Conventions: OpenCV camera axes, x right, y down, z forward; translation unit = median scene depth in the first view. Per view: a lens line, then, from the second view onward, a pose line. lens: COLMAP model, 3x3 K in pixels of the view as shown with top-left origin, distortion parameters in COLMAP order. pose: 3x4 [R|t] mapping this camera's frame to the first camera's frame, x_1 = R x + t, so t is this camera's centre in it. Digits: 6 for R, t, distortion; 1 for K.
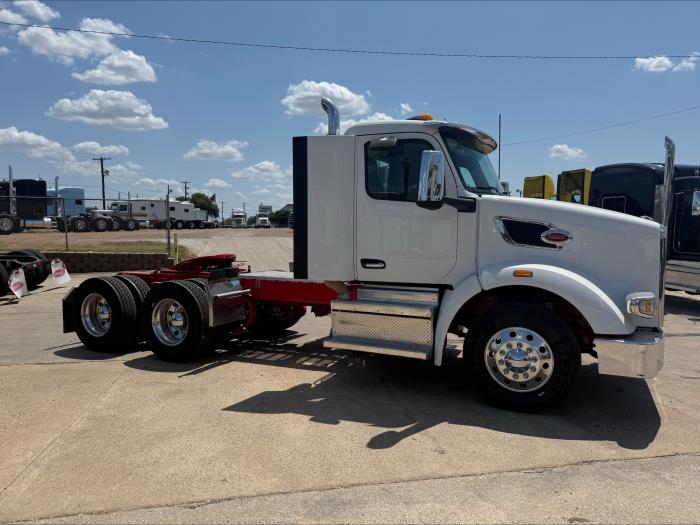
lens RADIAL K [[491.8, 0, 352.4], [0, 491.8, 265.7], [0, 0, 1]] dist [0.061329, -0.079837]
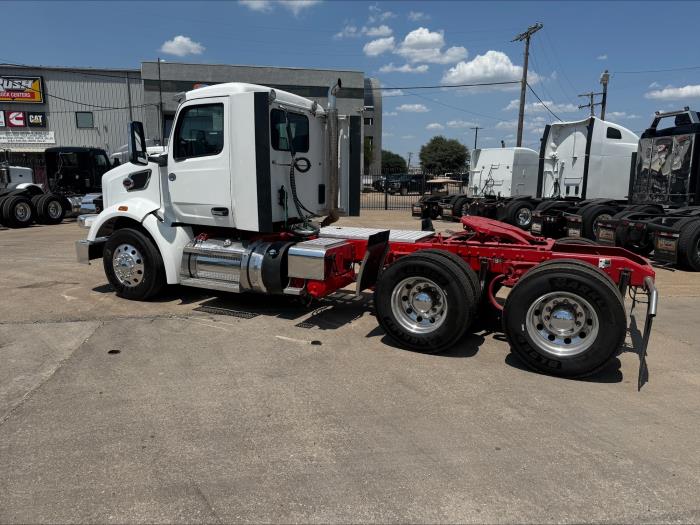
lens RADIAL K [[493.9, 0, 353.5], [0, 493.9, 265.9], [0, 0, 1]] dist [0.043708, -0.057327]
pose [[-0.999814, -0.019191, -0.001888, -0.107881], [-0.019074, 0.969750, 0.243353, -0.194758], [-0.002839, 0.243344, -0.969936, 2.568845]]
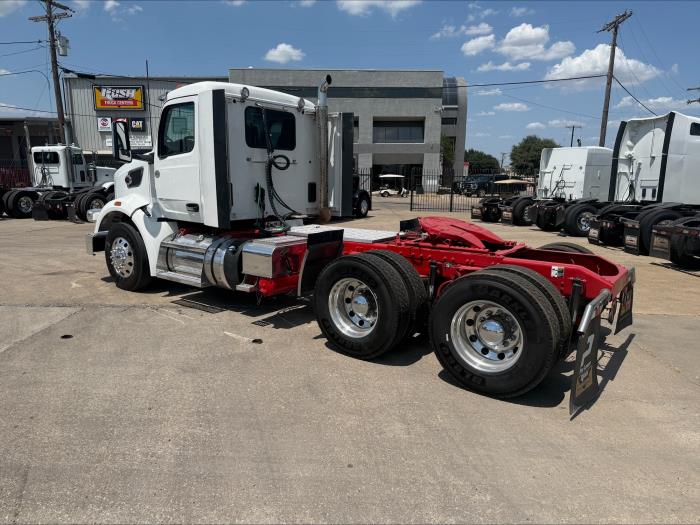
lens RADIAL K [[496.7, 0, 349.3], [0, 496.7, 266.1], [0, 0, 1]] dist [0.003784, -0.005757]
pose [[-0.981488, -0.056449, 0.183018, -0.398879], [-0.010395, 0.969872, 0.243392, -0.187424], [-0.191243, 0.236983, -0.952505, 2.508977]]
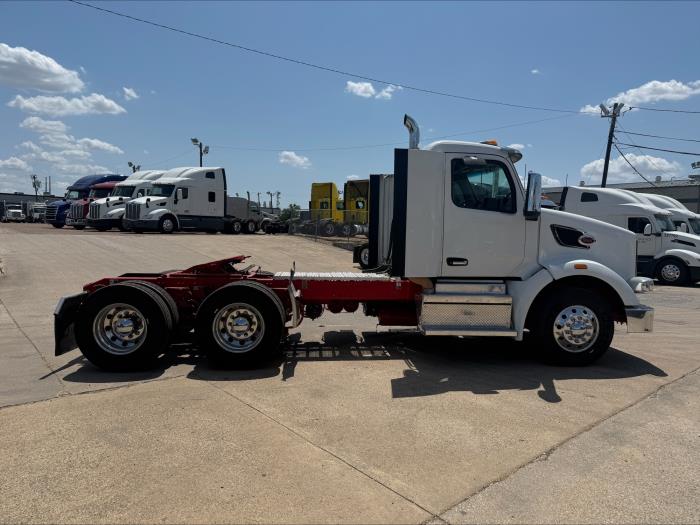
lens RADIAL K [[491.8, 0, 352.4], [0, 491.8, 265.7], [0, 0, 1]] dist [0.061329, -0.079837]
pose [[0.866302, -0.020852, 0.499086, -0.781849], [0.019685, 0.999777, 0.007602, -0.008276], [-0.499133, 0.003239, 0.866519, 0.097439]]
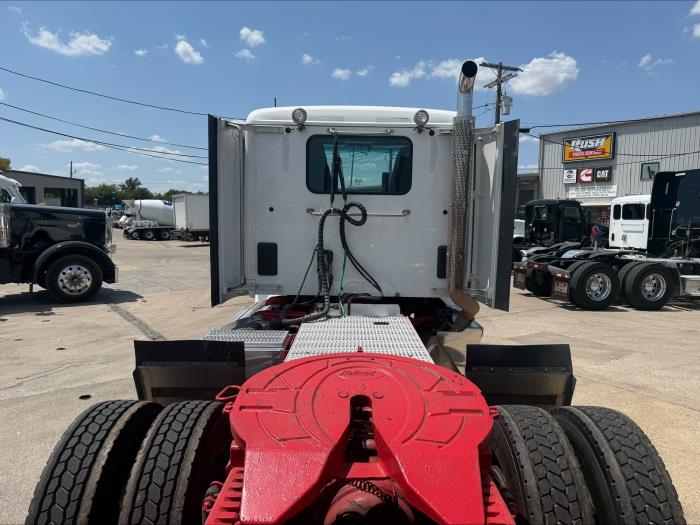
lens RADIAL K [[496.8, 0, 354.0], [0, 496.8, 264.7], [0, 0, 1]] dist [0.019919, -0.026809]
pose [[-0.431392, -0.103763, 0.896178, -0.723698], [0.031593, 0.991017, 0.129952, -0.156868], [-0.901611, 0.084374, -0.424238, 1.603027]]
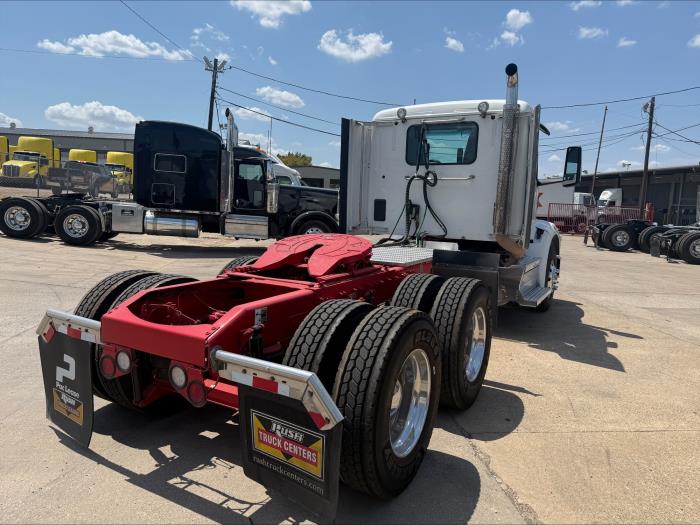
lens RADIAL K [[496.8, 0, 354.0], [0, 496.8, 264.7], [0, 0, 1]] dist [0.019919, -0.026809]
pose [[0.075005, -0.135376, 0.987951, -1.202584], [0.031668, 0.990566, 0.133330, -0.092423], [-0.996680, 0.021286, 0.078584, 1.337564]]
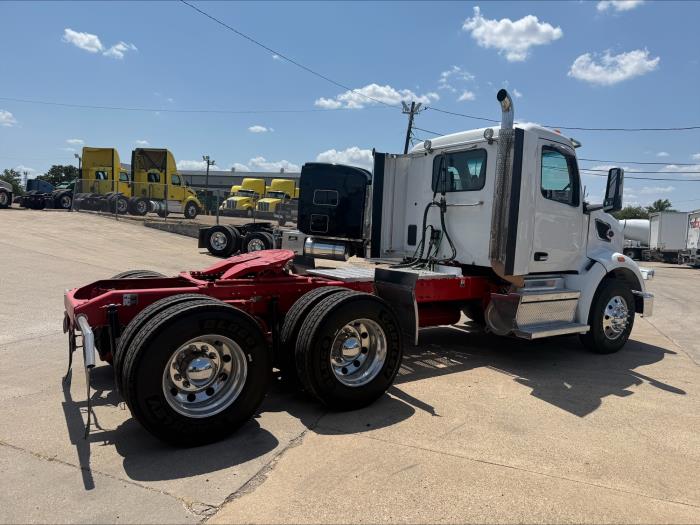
lens RADIAL K [[493.9, 0, 353.5], [0, 493.9, 265.9], [0, 0, 1]] dist [0.043708, -0.057327]
pose [[0.515621, -0.059332, 0.854760, -1.153629], [0.017445, 0.998120, 0.058760, -0.057267], [-0.856639, -0.015387, 0.515687, 0.793663]]
